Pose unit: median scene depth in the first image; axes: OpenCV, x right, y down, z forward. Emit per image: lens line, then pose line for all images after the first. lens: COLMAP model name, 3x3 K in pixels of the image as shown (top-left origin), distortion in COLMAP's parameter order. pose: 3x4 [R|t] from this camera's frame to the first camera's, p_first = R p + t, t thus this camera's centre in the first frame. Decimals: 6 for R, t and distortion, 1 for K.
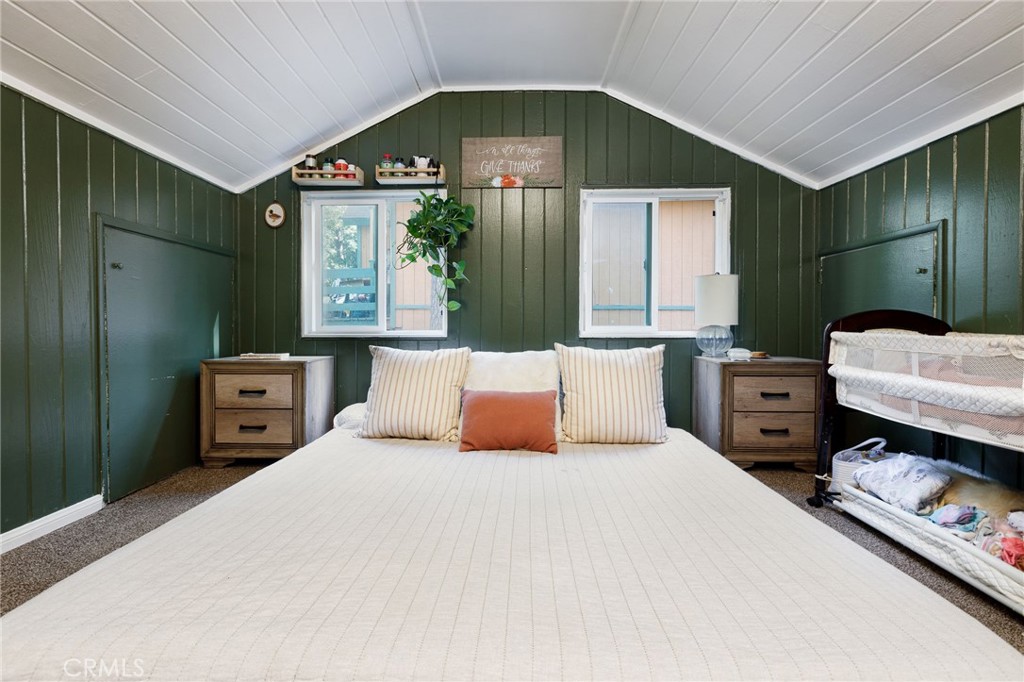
lens RADIAL K [[468.8, 0, 510.1], [0, 468.8, 337.1], [0, 0, 1]] dist [-0.002915, 0.000526]
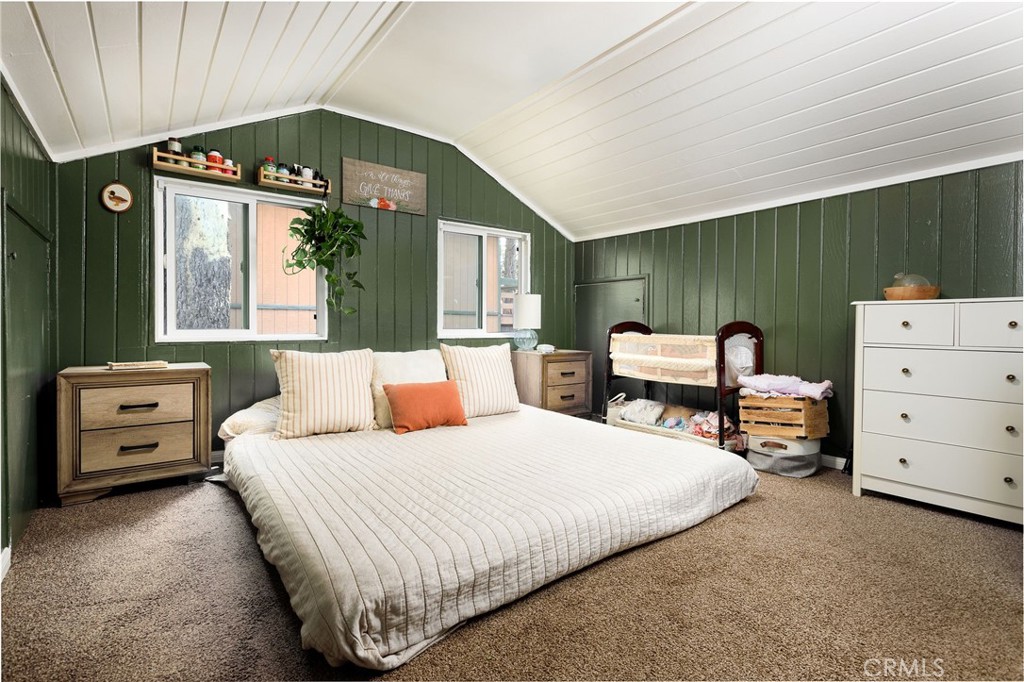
lens RADIAL K [[468.8, 0, 510.1], [0, 468.8, 337.1], [0, 0, 1]] dist [-0.002915, 0.000526]
pose [[0.784916, -0.011467, 0.619497, -0.500247], [0.009580, 0.999934, 0.006370, -0.009531], [-0.619529, 0.000935, 0.784973, -0.101537]]
